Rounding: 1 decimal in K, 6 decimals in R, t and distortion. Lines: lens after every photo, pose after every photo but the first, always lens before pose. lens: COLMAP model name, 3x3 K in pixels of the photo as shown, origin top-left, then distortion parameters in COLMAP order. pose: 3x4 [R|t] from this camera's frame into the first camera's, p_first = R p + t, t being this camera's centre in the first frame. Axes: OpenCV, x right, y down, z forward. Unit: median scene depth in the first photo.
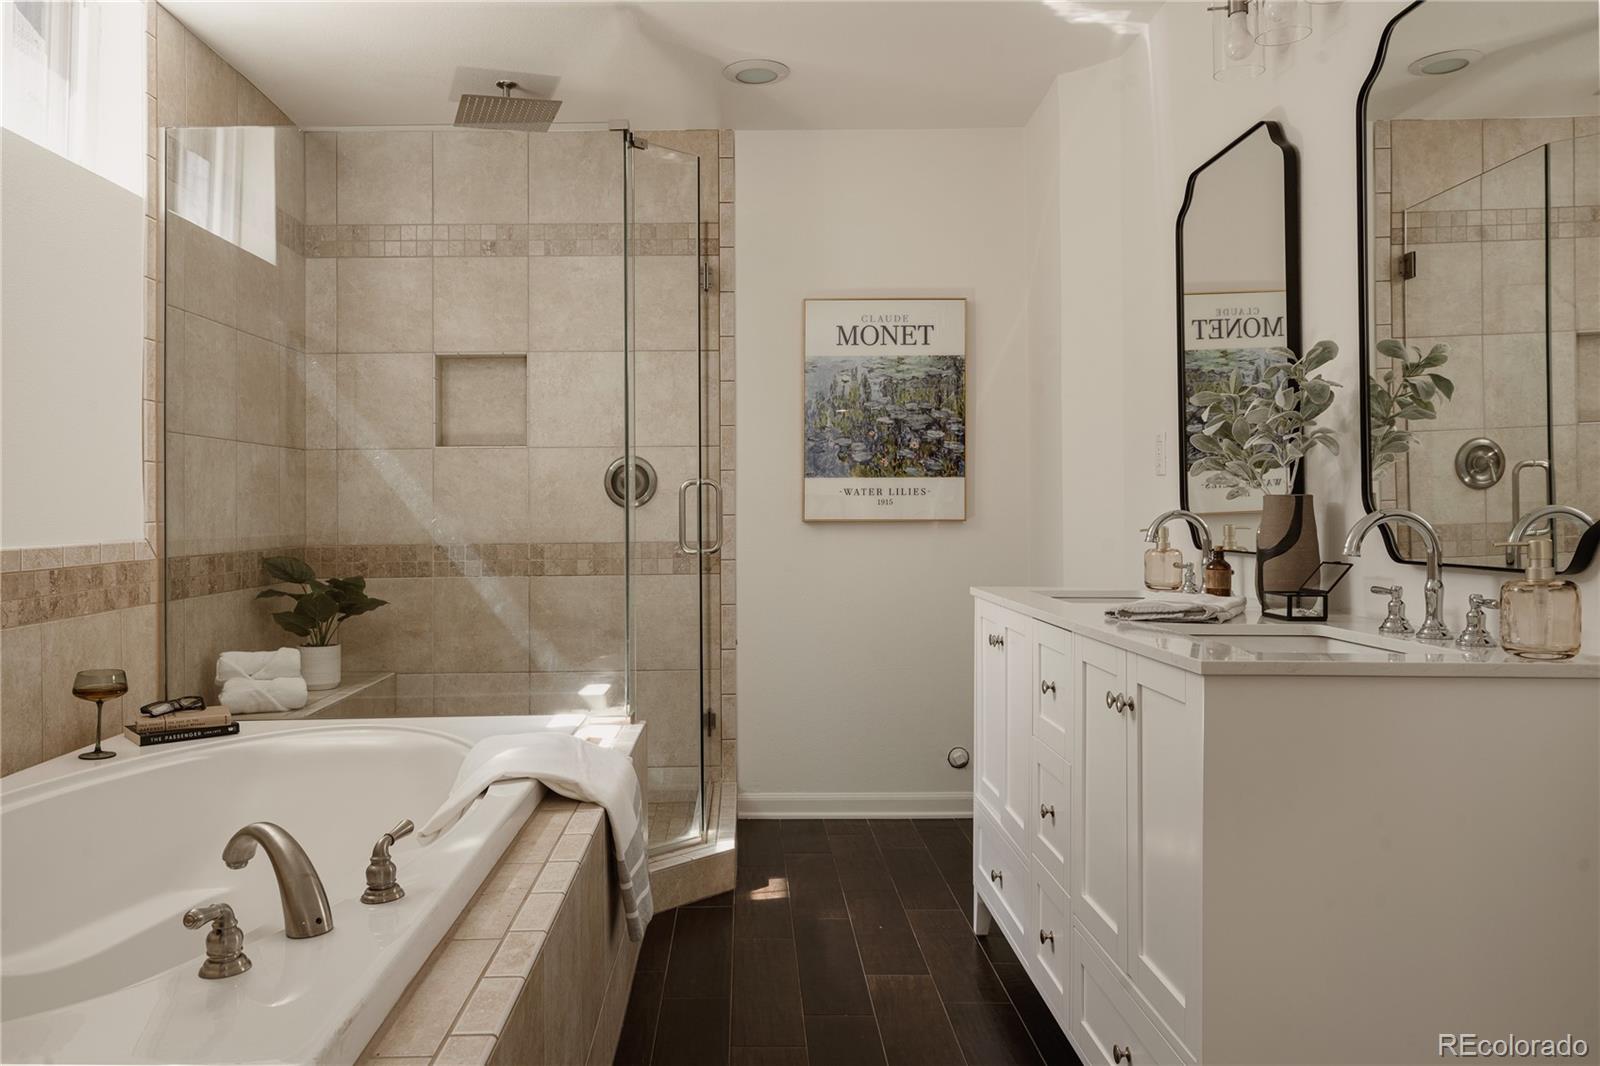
lens RADIAL K [[1249.3, 0, 751.4], [0, 1249.3, 461.4], [0, 0, 1]] dist [0.012370, -0.005267]
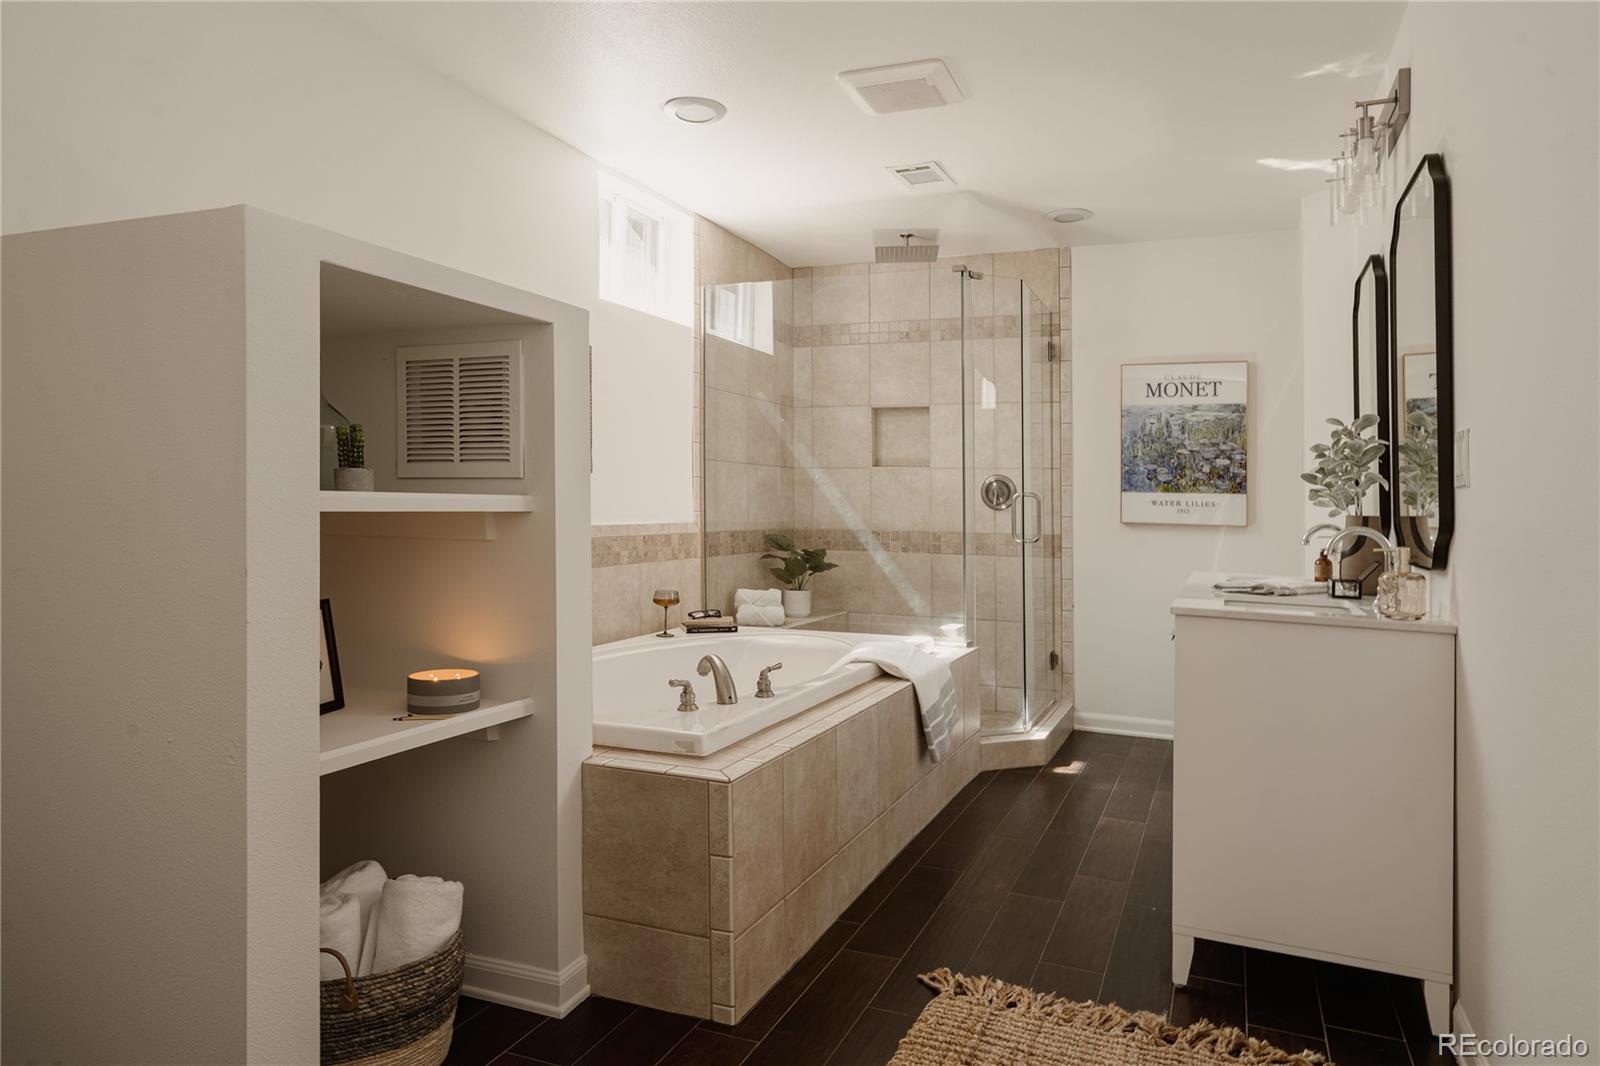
lens RADIAL K [[1030.8, 0, 802.5], [0, 1030.8, 526.8], [0, 0, 1]] dist [0.000584, -0.000846]
pose [[0.923844, 0.033581, -0.381292, 0.170377], [-0.011107, 0.998076, 0.060992, -0.016154], [0.382607, -0.052113, 0.922440, -0.227471]]
